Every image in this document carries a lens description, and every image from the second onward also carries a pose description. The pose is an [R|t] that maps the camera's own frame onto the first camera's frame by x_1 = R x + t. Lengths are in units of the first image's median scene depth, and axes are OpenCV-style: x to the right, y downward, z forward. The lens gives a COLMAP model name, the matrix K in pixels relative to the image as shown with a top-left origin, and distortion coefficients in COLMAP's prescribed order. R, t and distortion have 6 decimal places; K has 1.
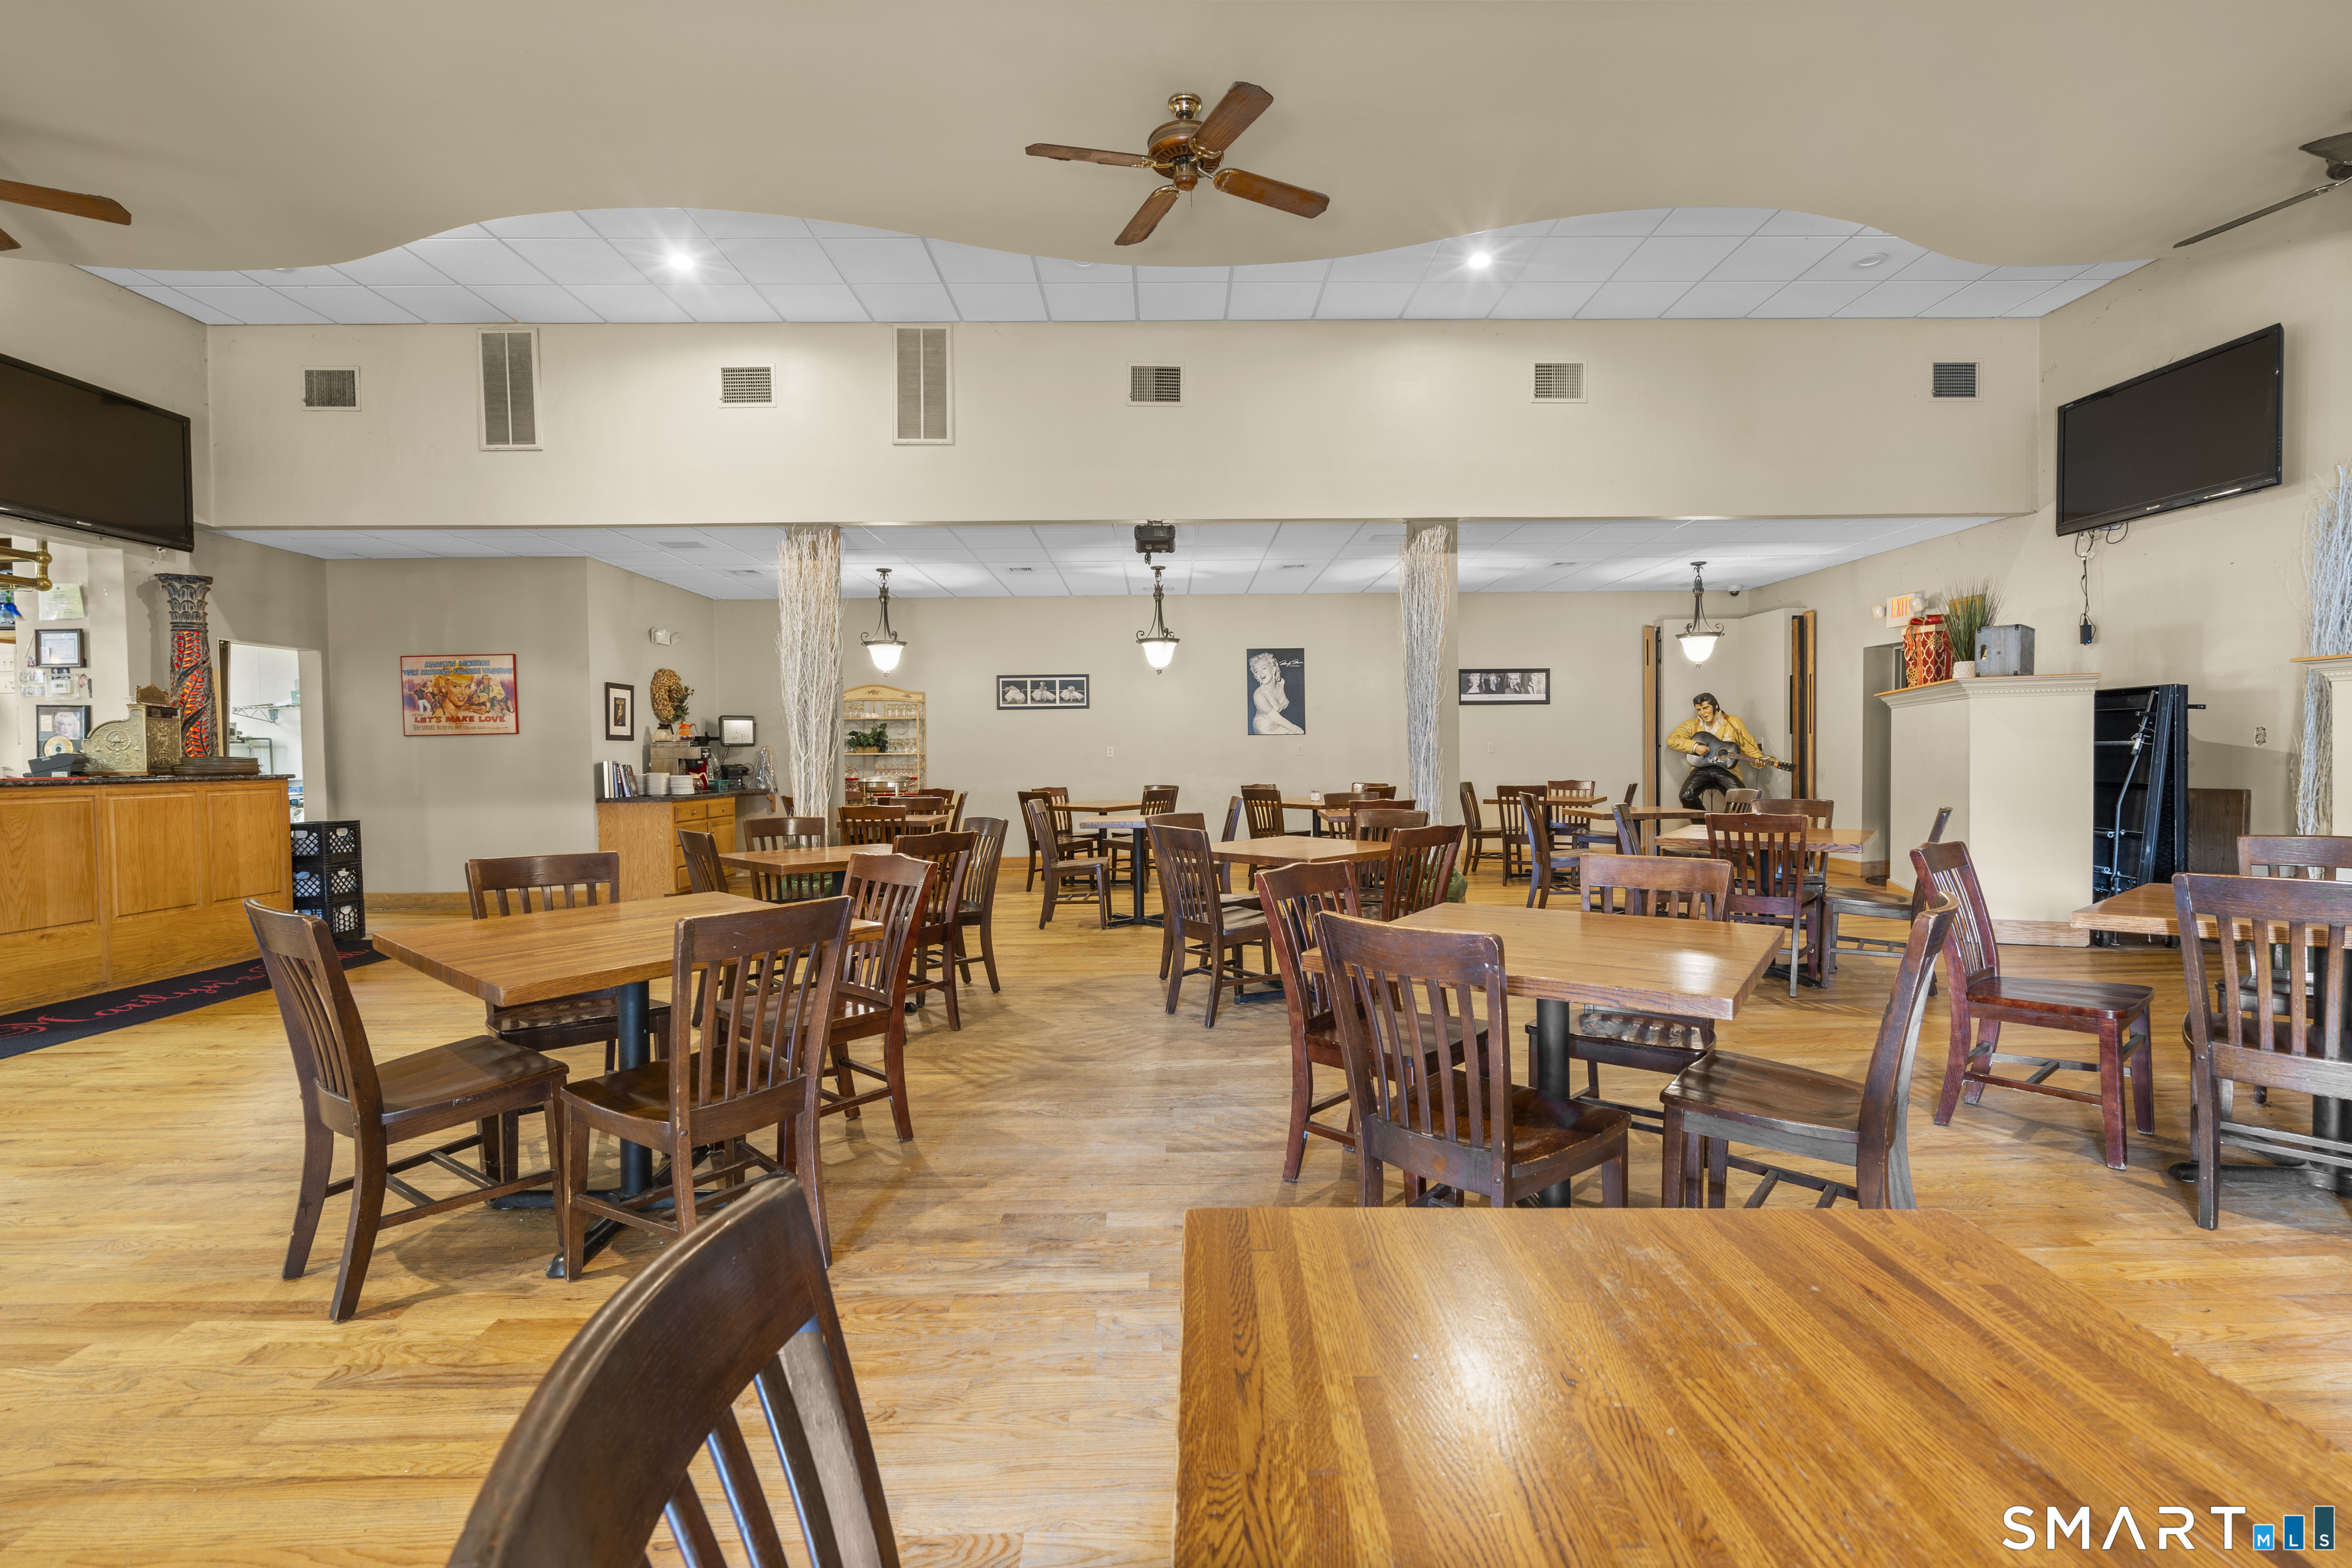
lens RADIAL K [[1067.2, 0, 1231.8], [0, 1067.2, 796.1], [0, 0, 1]] dist [-0.004231, 0.002799]
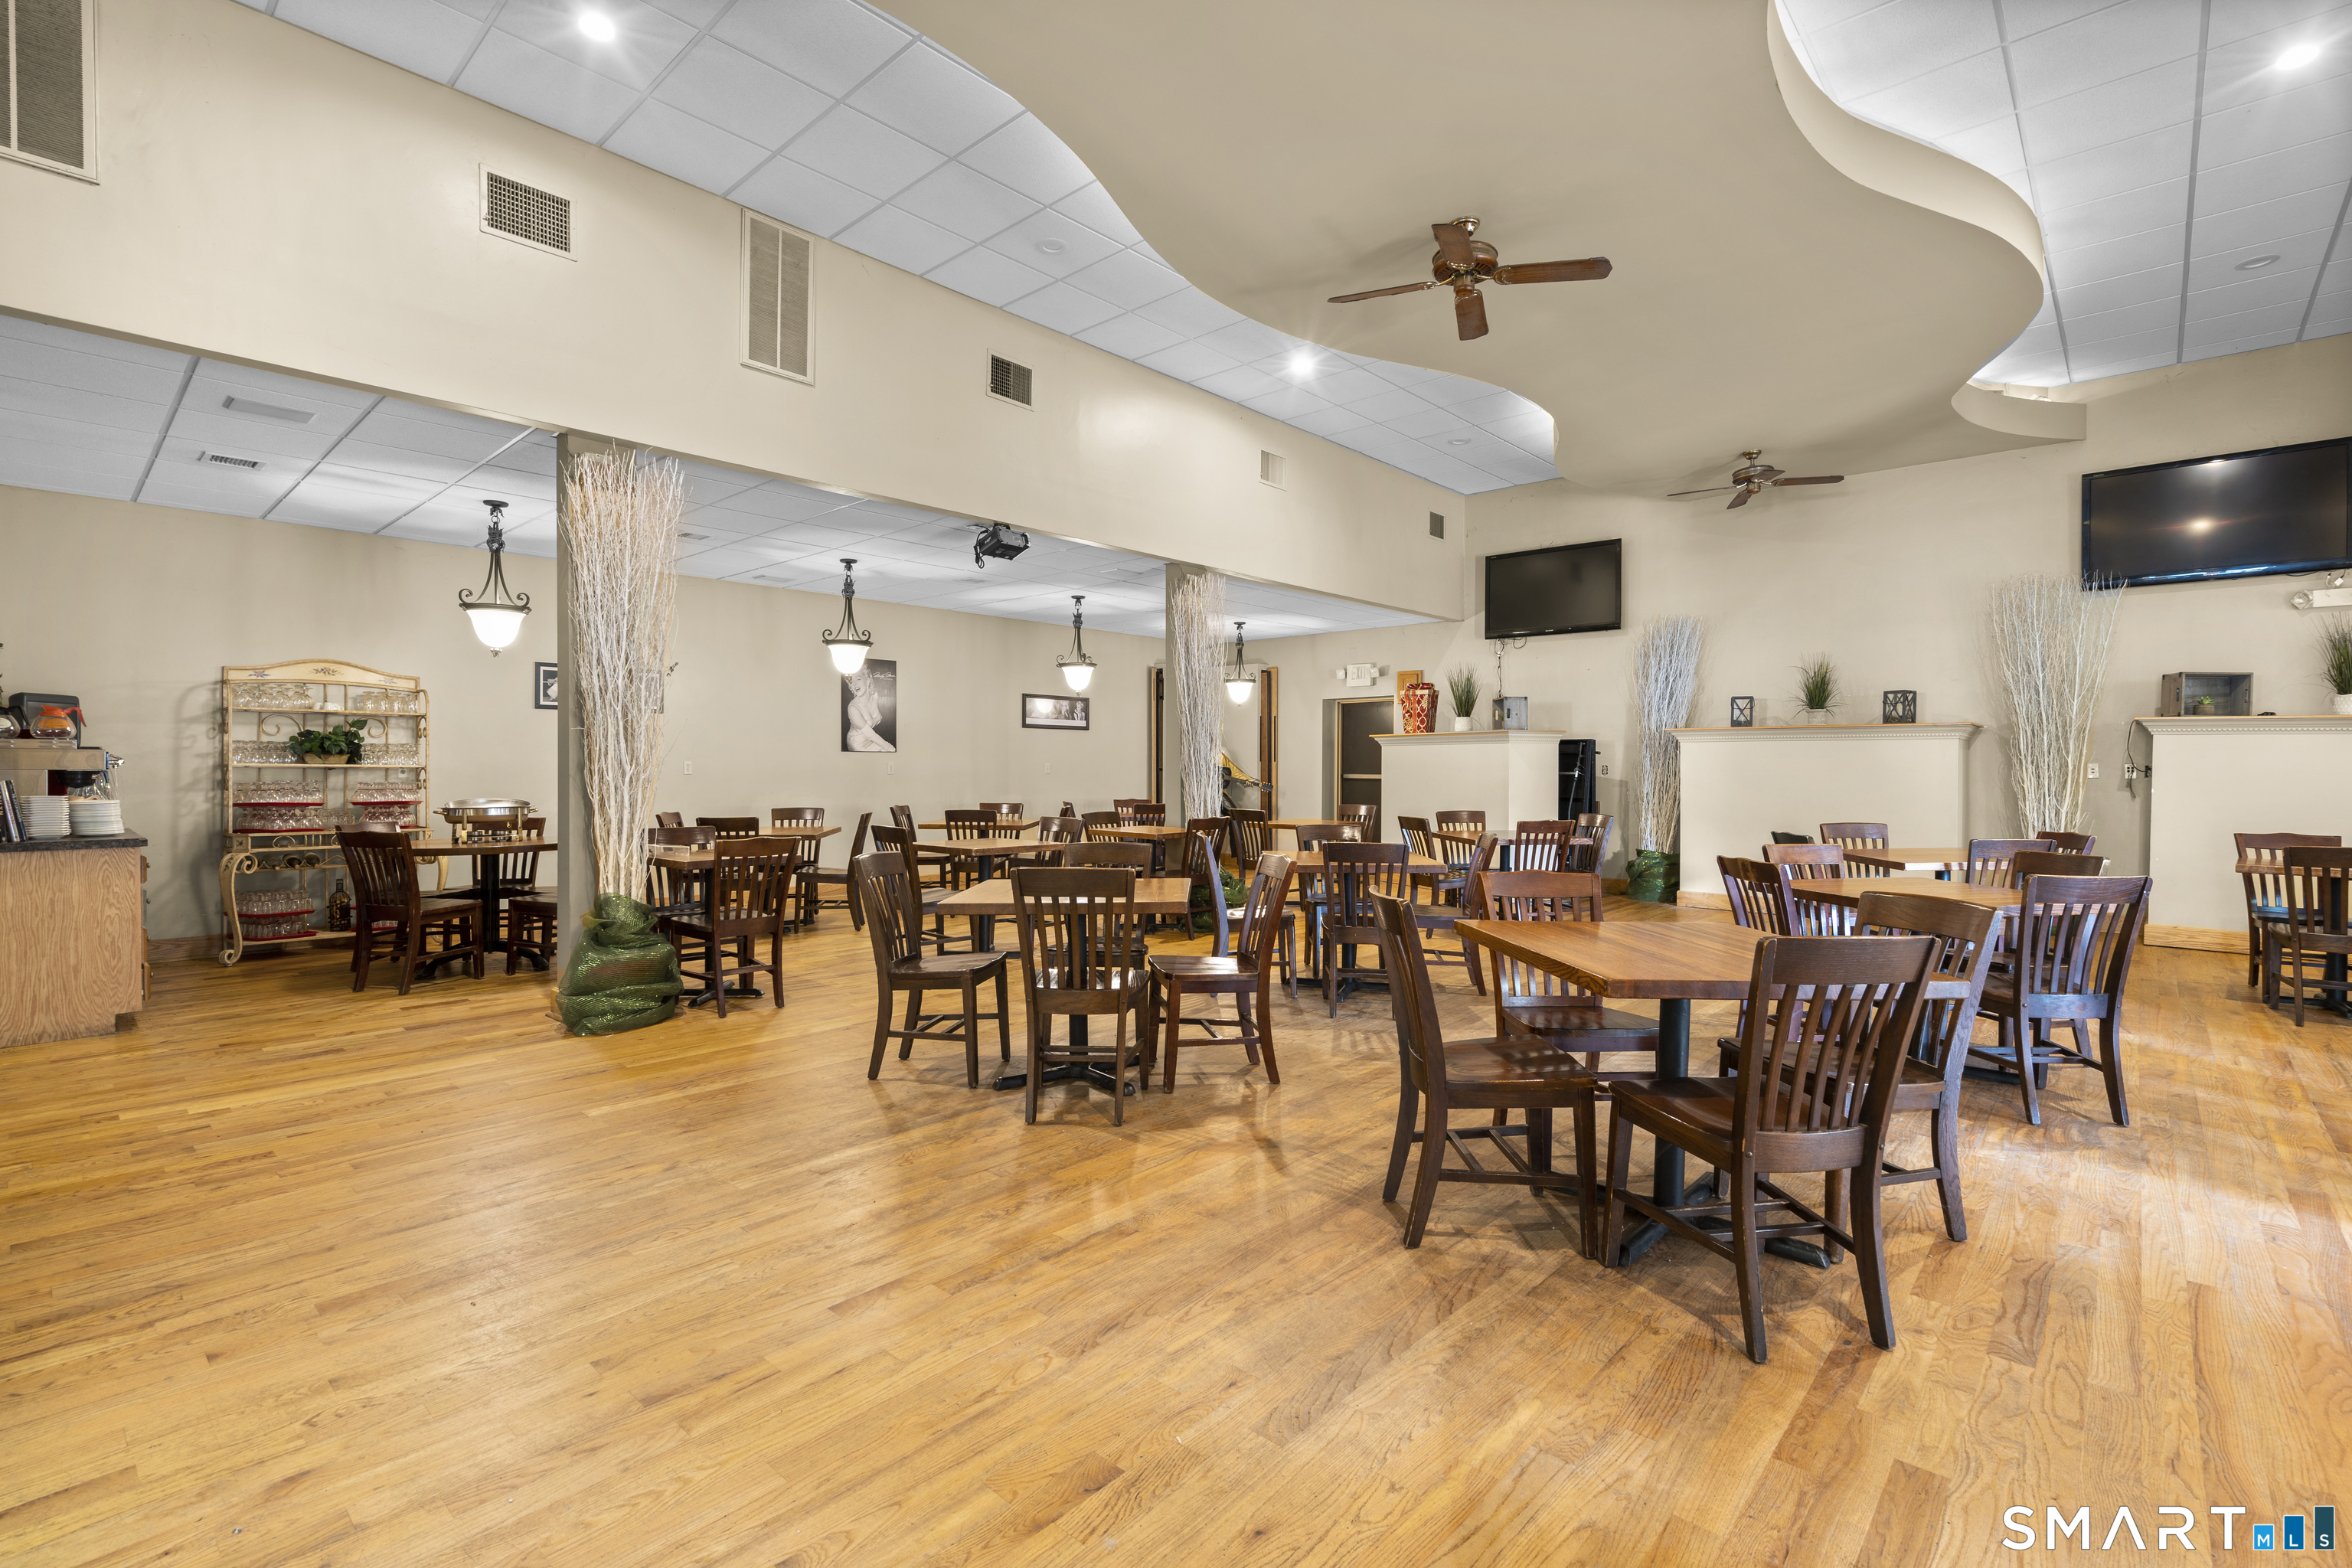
lens RADIAL K [[1067.2, 0, 1185.0], [0, 1067.2, 779.2], [0, 0, 1]] dist [-0.004231, 0.002799]
pose [[0.688728, 0.006868, 0.724987, -0.642559], [0.019759, 0.999406, -0.028239, -0.004186], [-0.724750, 0.033774, 0.688184, 0.250065]]
